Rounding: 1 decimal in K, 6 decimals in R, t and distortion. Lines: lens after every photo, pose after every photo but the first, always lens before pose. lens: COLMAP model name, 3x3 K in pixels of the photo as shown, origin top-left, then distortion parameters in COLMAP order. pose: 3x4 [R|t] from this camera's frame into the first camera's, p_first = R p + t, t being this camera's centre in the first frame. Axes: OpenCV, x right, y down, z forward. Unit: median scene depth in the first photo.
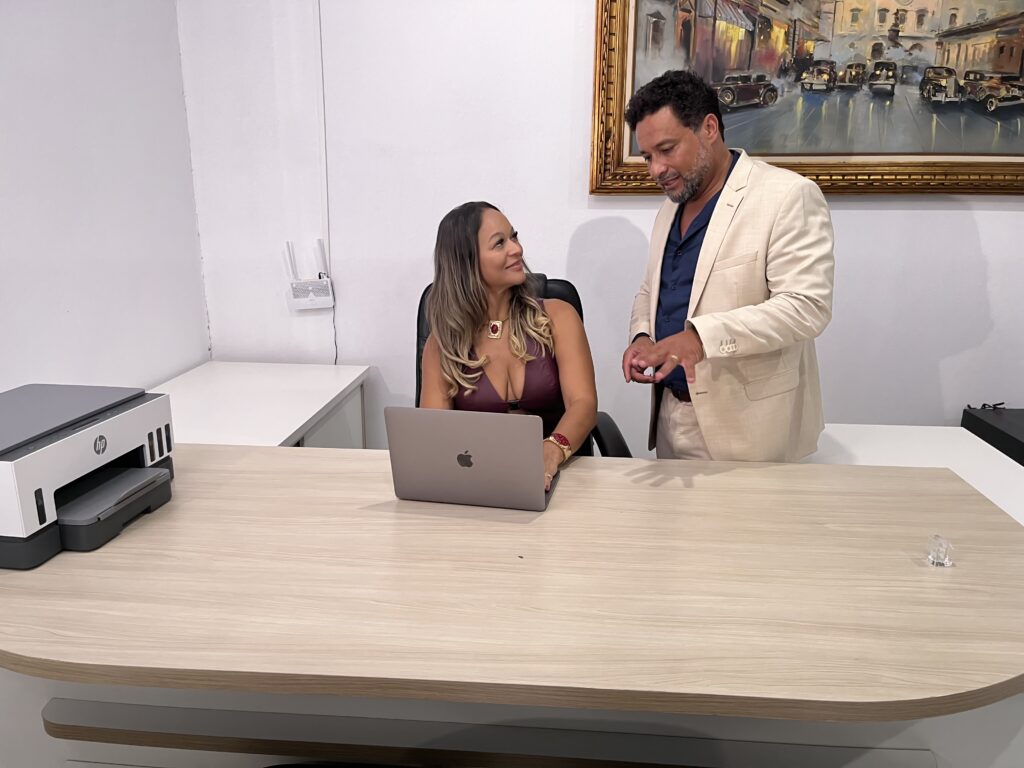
lens RADIAL K [[767.6, 0, 513.4], [0, 767.6, 396.1], [0, 0, 1]] dist [0.048249, -0.059235]
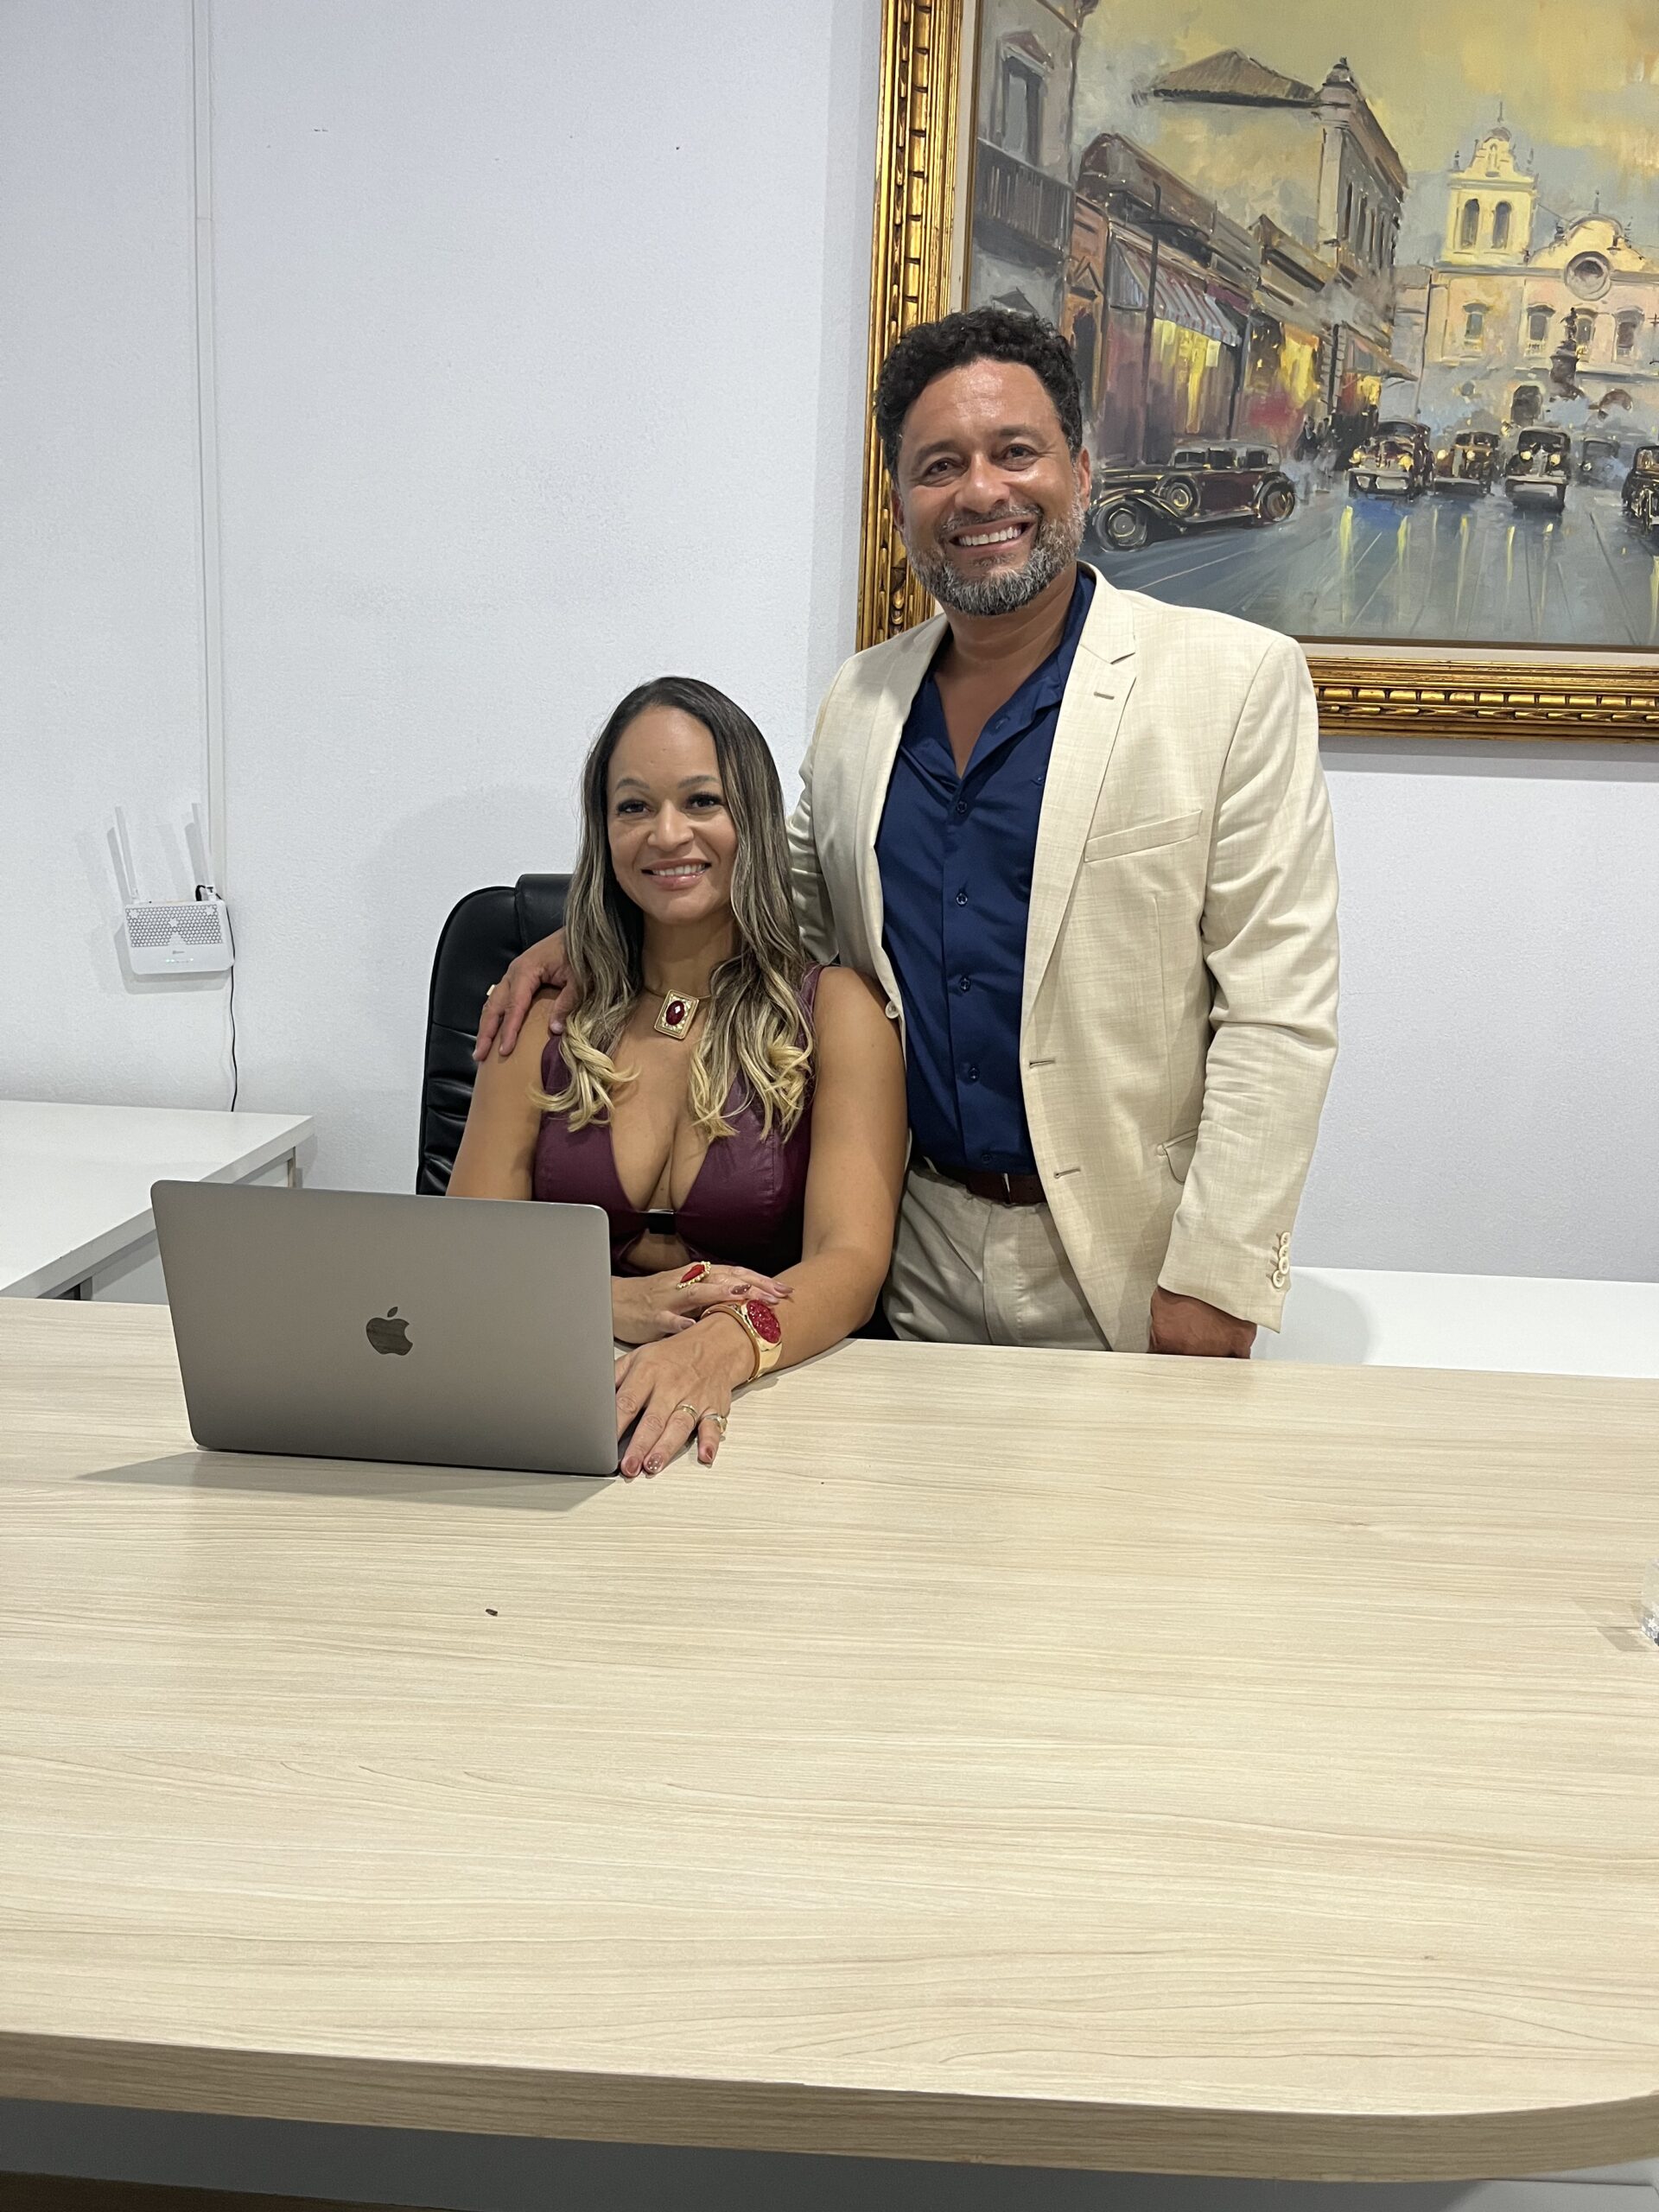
lens RADIAL K [[1695.2, 0, 833.7], [0, 1695.2, 1136.9], [0, 0, 1]] dist [0.010854, 0.011463]
pose [[0.998594, 0.024816, 0.046835, 0.054345], [-0.022348, 0.998371, -0.052494, 0.015270], [-0.048062, 0.051373, 0.997522, 0.101646]]
